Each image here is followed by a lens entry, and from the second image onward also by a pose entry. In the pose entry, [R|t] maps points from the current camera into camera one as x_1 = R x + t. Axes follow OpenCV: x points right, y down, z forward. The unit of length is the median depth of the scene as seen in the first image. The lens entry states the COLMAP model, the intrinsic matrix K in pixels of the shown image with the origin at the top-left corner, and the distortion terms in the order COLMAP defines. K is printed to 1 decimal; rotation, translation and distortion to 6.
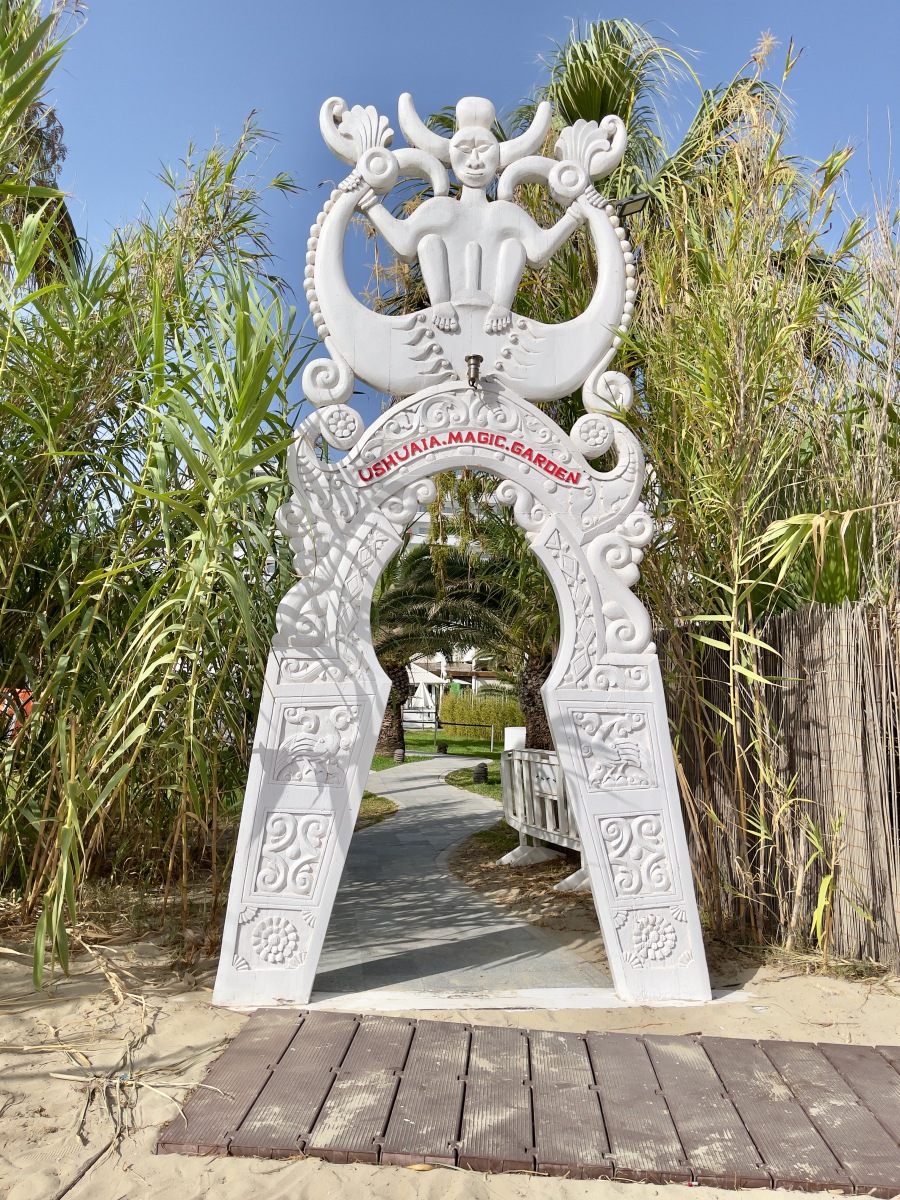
lens RADIAL K [[897.4, 0, 450.0], [0, 897.4, 600.0], [0, 0, 1]] dist [0.056770, -0.092359]
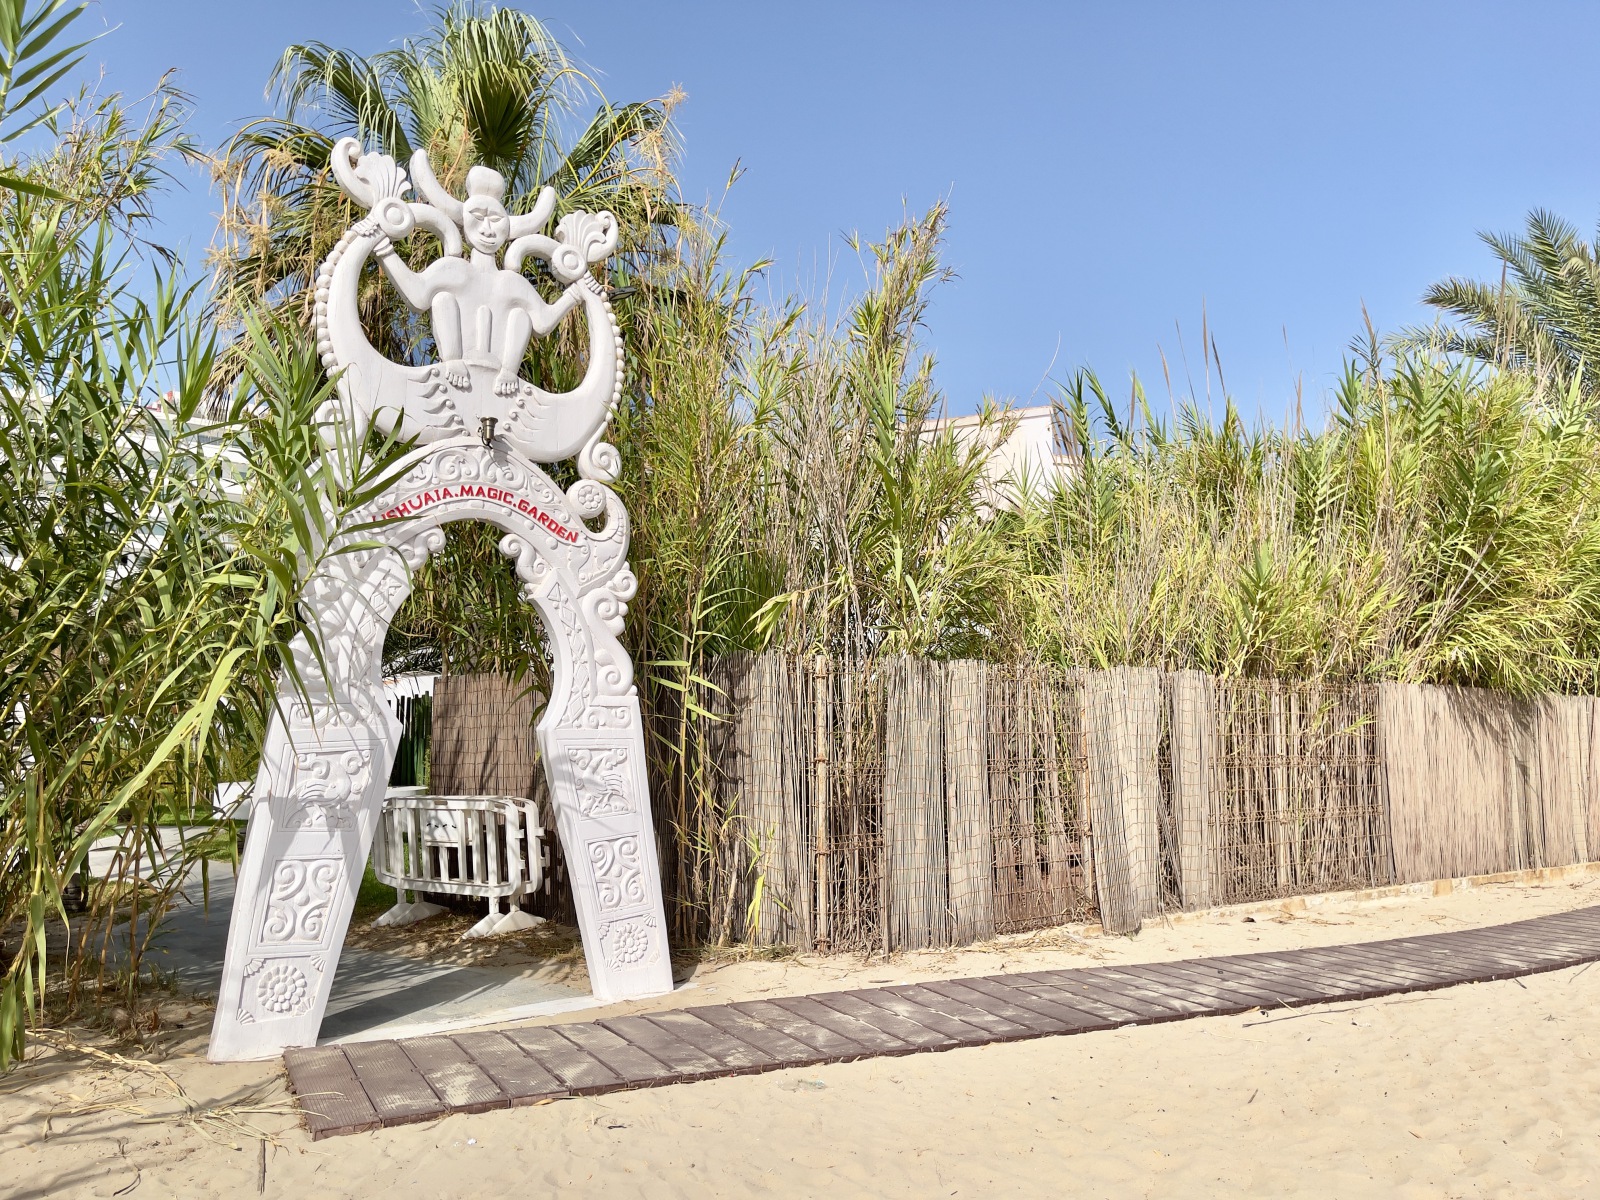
lens RADIAL K [[1186.2, 0, 800.0], [0, 1186.2, 600.0], [0, 0, 1]] dist [0.003215, 0.000899]
pose [[0.845556, 0.035033, 0.532736, -0.396483], [-0.031898, 0.999377, -0.015093, -0.044954], [-0.532933, -0.004231, 0.846147, -0.377511]]
